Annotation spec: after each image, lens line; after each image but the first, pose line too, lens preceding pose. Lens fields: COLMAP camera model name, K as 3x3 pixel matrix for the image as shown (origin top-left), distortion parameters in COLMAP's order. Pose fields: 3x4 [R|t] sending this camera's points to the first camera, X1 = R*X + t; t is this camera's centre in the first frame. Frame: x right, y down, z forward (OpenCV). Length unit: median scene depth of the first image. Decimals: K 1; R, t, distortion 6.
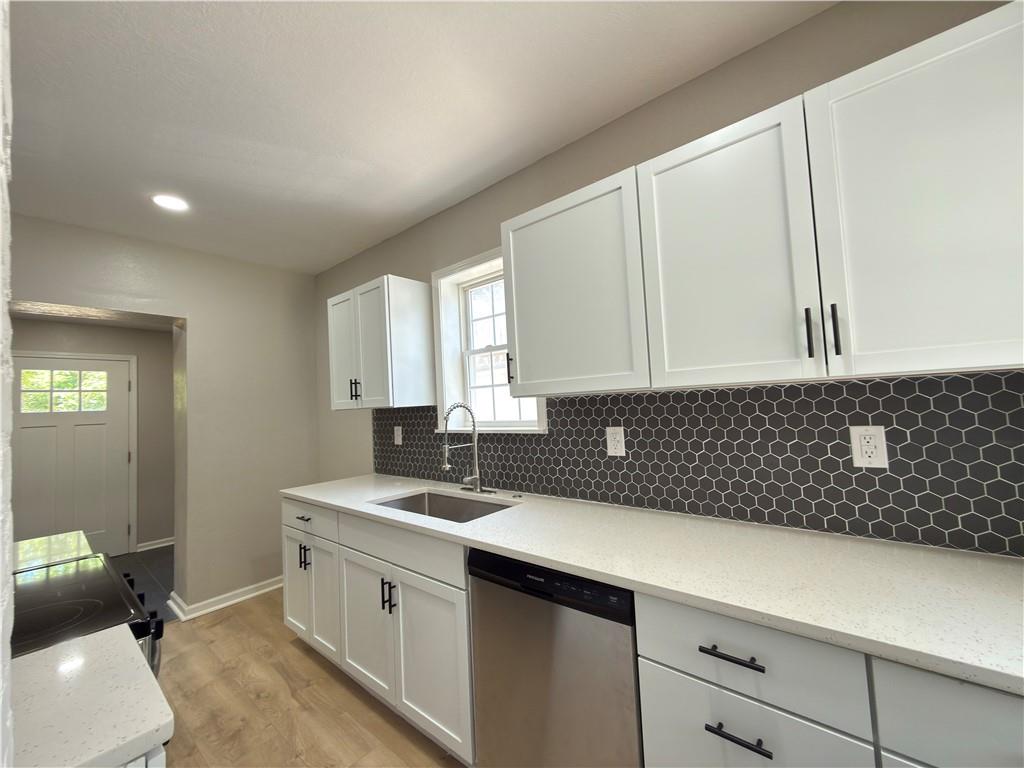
lens RADIAL K [[407.9, 0, 512.4], [0, 407.9, 383.7], [0, 0, 1]] dist [-0.001040, 0.000096]
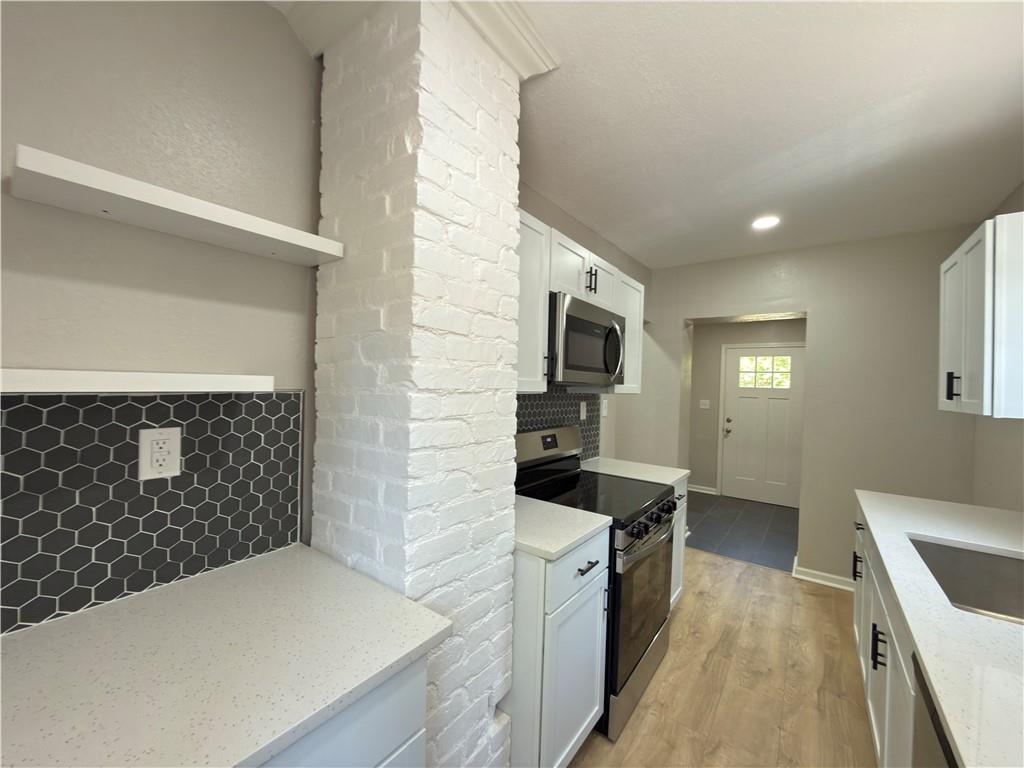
lens RADIAL K [[407.9, 0, 512.4], [0, 407.9, 383.7], [0, 0, 1]] dist [-0.001040, 0.000096]
pose [[0.061426, 0.048518, -0.996932, 0.323220], [0.016583, 0.998630, 0.049622, -0.042599], [0.997974, -0.019580, 0.060538, 0.173706]]
